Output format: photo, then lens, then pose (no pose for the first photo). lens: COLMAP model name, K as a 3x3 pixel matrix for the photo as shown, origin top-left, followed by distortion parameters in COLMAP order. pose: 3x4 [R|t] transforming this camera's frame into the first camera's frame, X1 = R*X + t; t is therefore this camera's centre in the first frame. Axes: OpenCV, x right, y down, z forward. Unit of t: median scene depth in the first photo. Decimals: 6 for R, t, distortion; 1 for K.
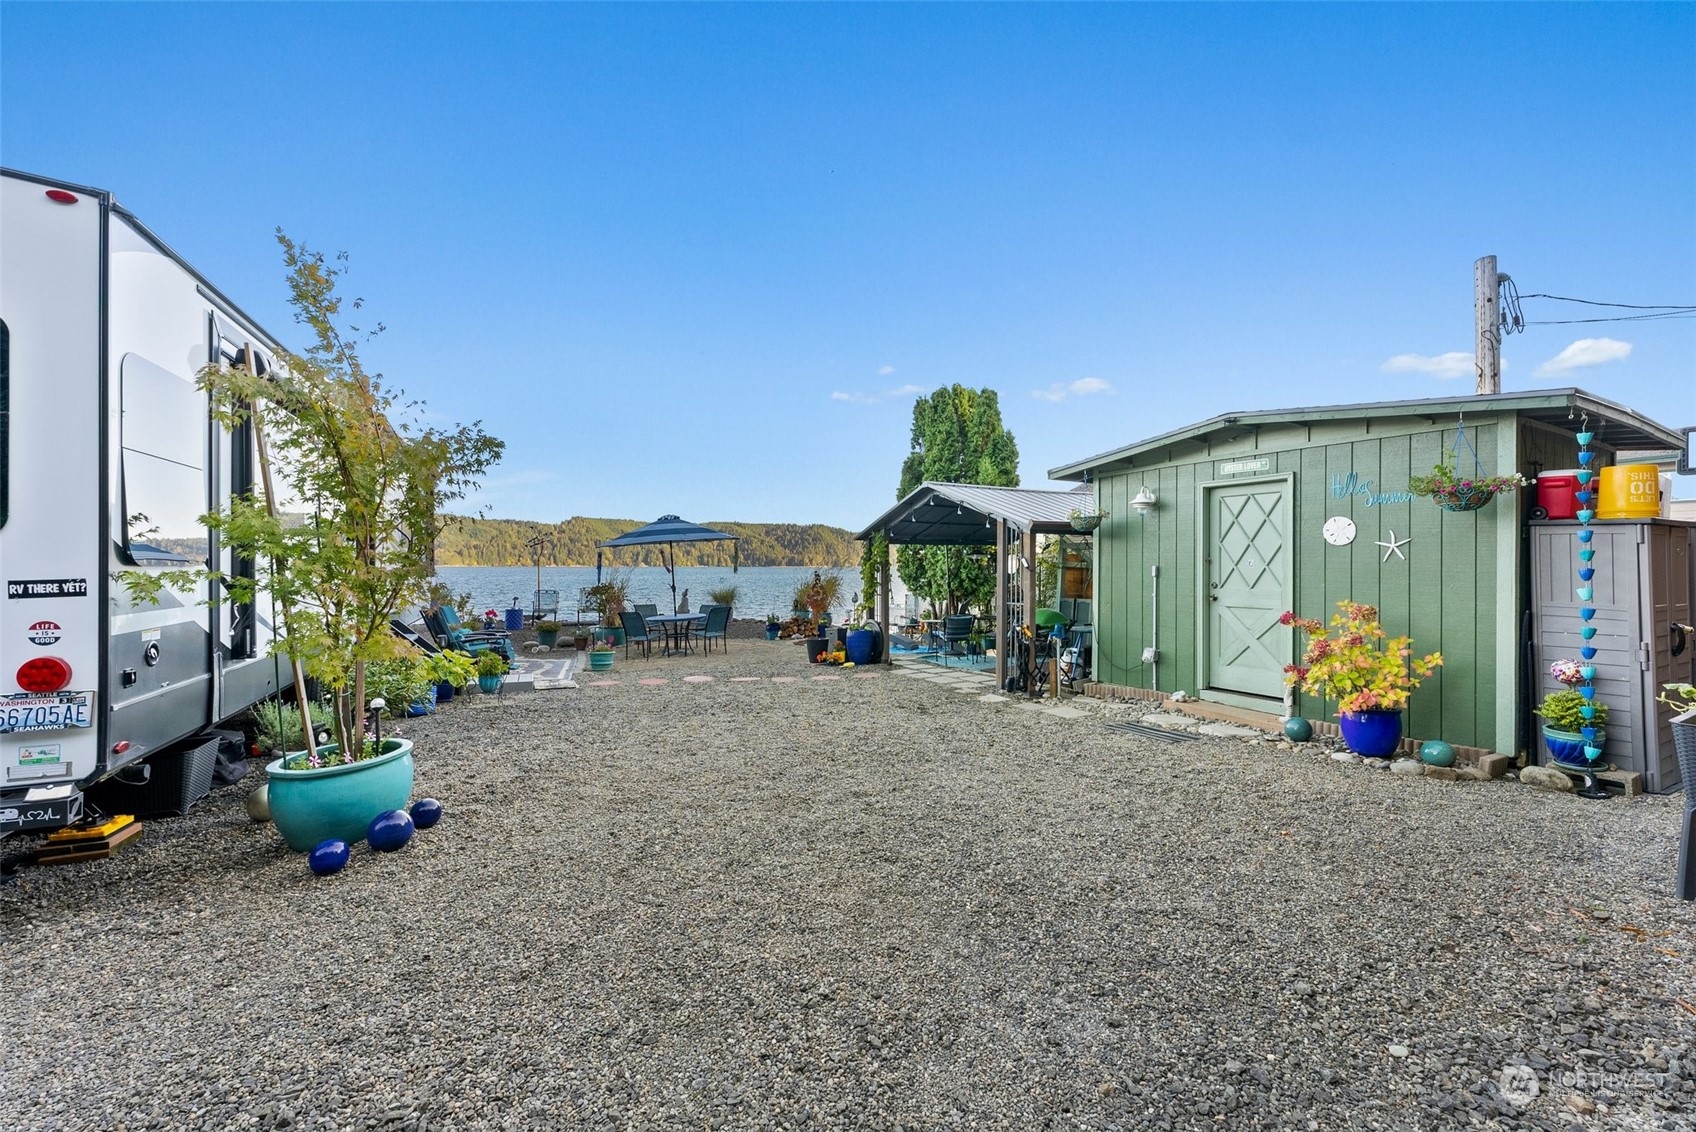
lens RADIAL K [[674.1, 0, 848.0], [0, 674.1, 566.0], [0, 0, 1]] dist [-0.000826, -0.000043]
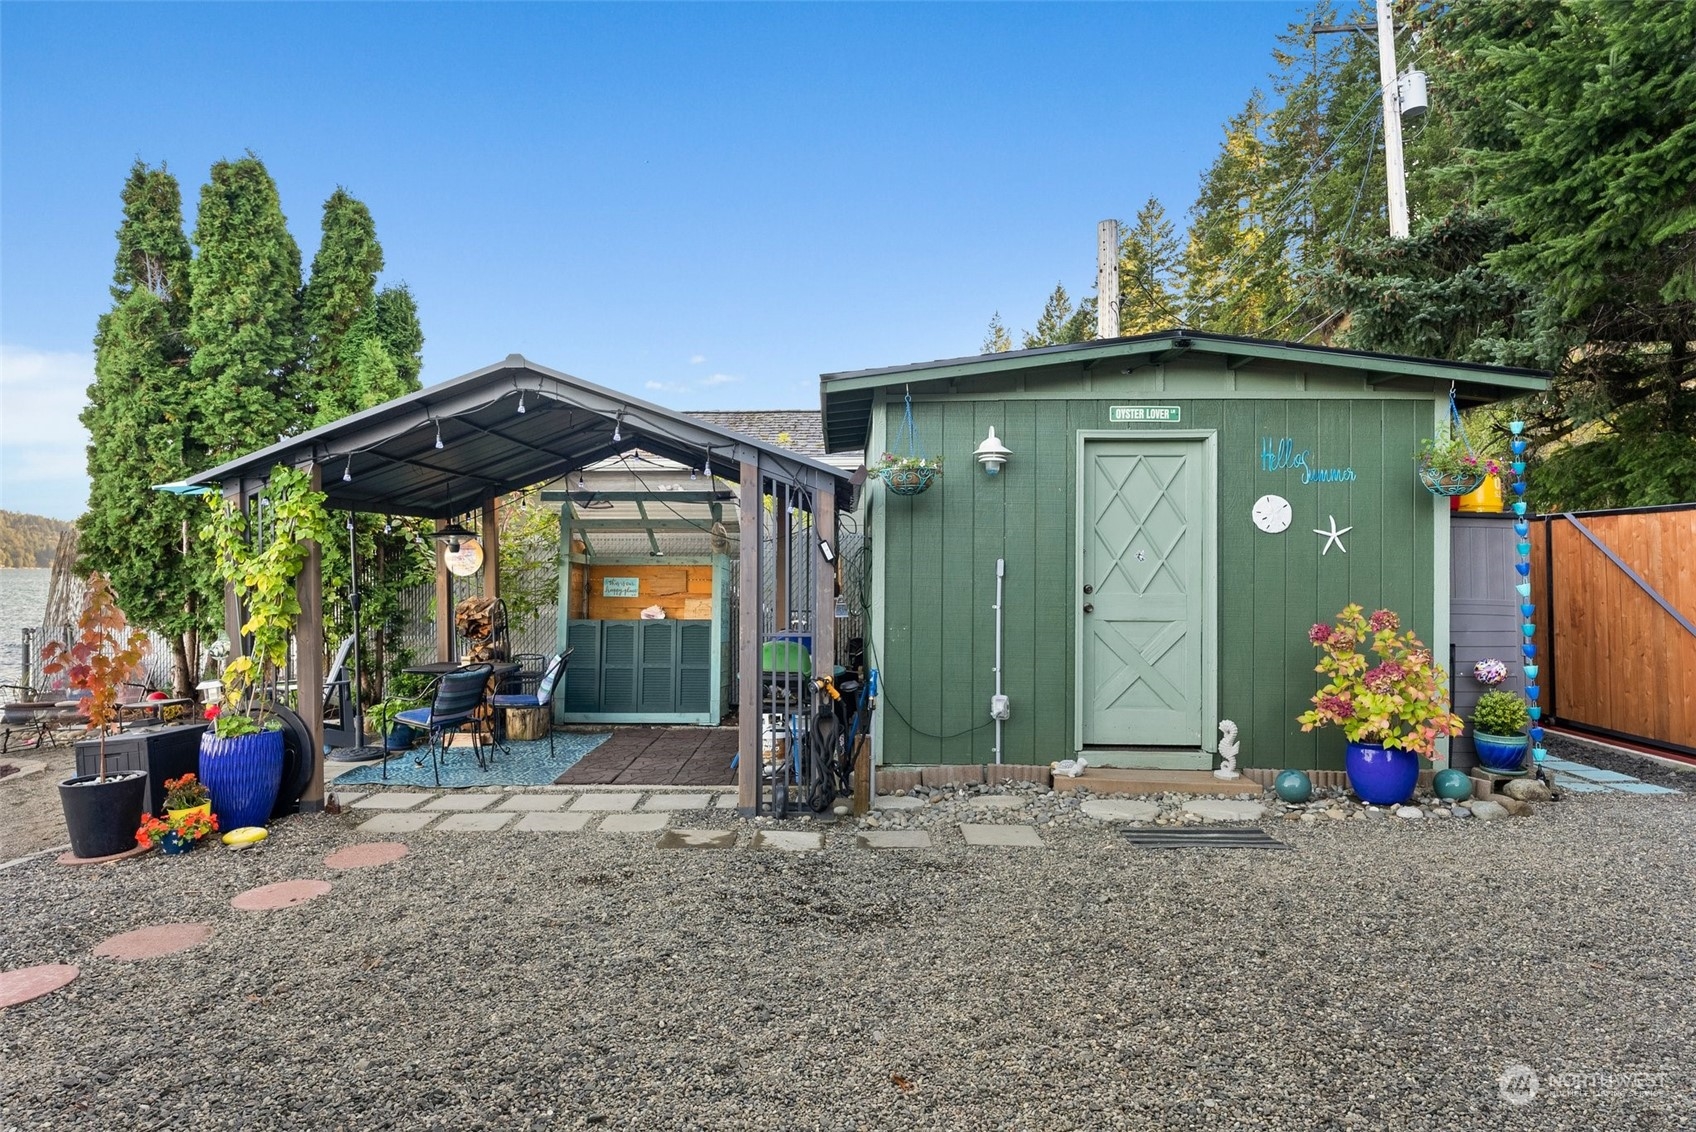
lens RADIAL K [[963.1, 0, 848.0], [0, 963.1, 566.0], [0, 0, 1]] dist [-0.001817, -0.000427]
pose [[0.547323, -0.000305, 0.836922, -0.348801], [-0.002212, 0.999996, 0.001811, 0.004456], [-0.836919, -0.002843, 0.547320, 0.640114]]
